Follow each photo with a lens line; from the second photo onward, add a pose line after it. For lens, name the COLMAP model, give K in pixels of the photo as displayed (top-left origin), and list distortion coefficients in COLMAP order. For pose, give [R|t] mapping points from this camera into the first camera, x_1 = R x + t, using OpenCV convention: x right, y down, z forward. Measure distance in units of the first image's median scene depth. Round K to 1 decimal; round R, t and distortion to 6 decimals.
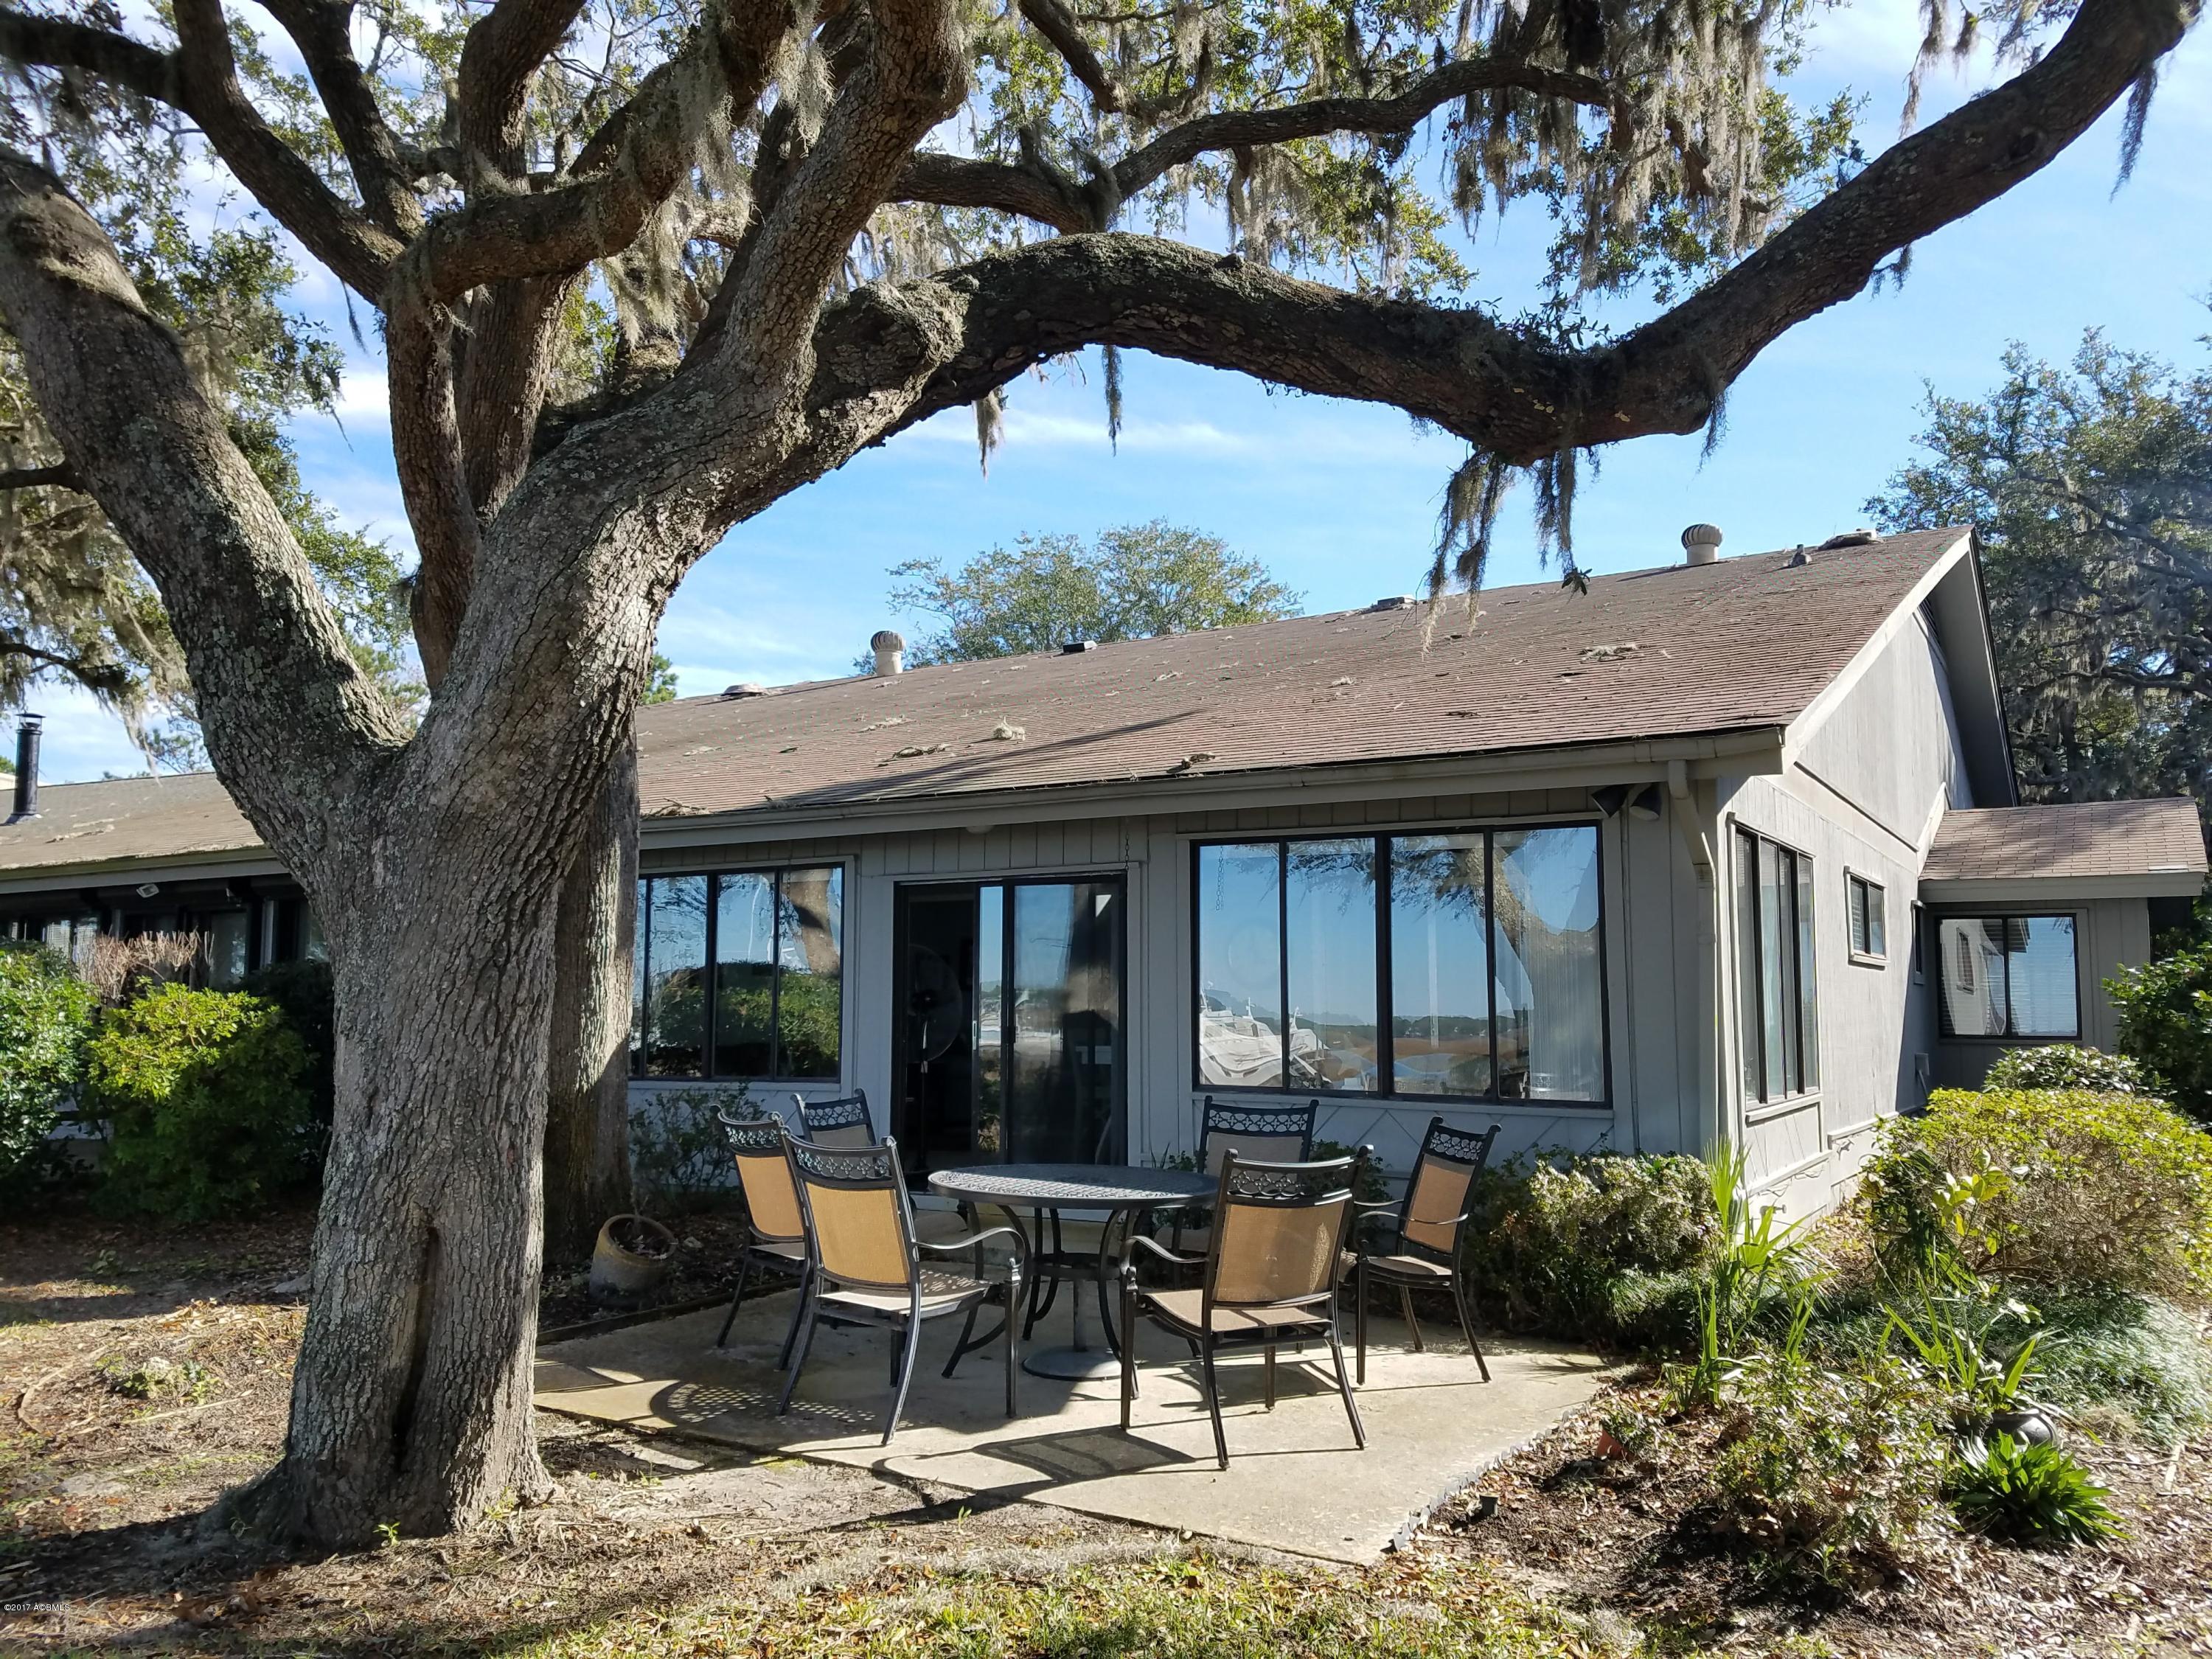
lens RADIAL K [[1816.5, 0, 1109.7], [0, 1816.5, 832.4], [0, 0, 1]] dist [0.107579, -0.125641]
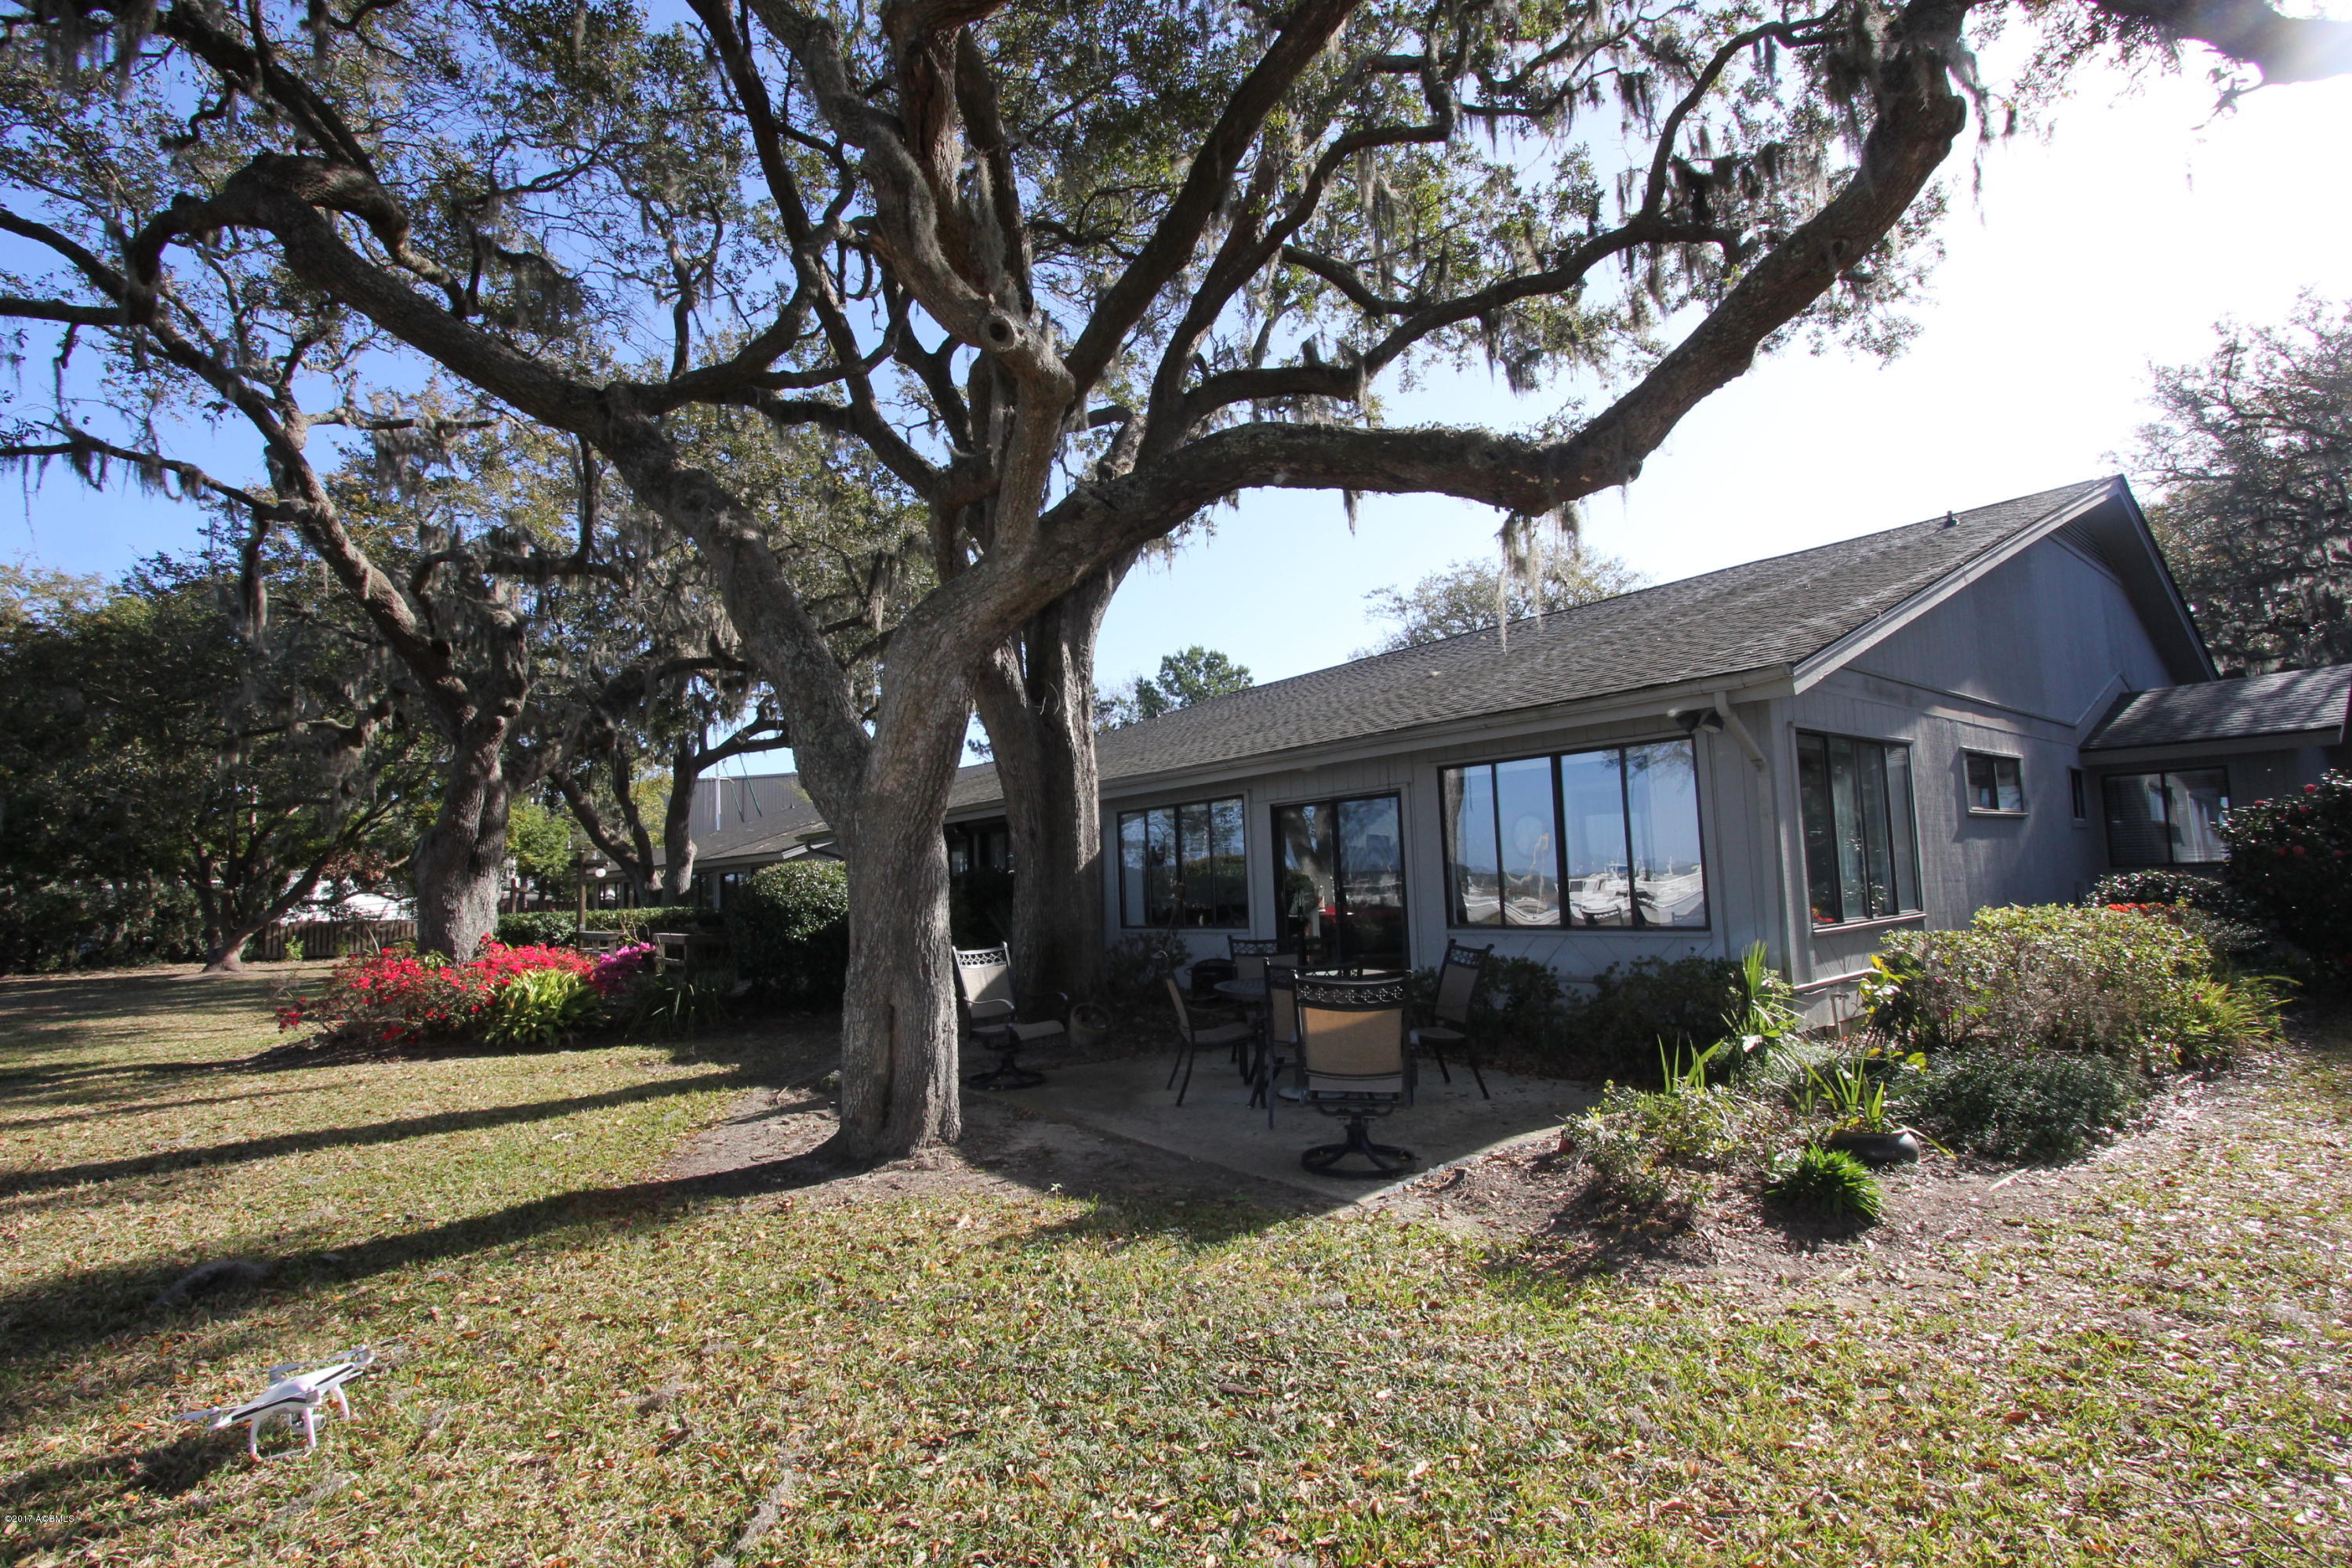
lens RADIAL K [[1126.9, 0, 1176.0], [0, 1126.9, 784.0], [0, 0, 1]] dist [0.002225, 0.000853]
pose [[0.931123, -0.068129, -0.358285, 0.157227], [0.076863, 0.996990, 0.010173, -0.006627], [0.356513, -0.037011, 0.933557, 0.003286]]
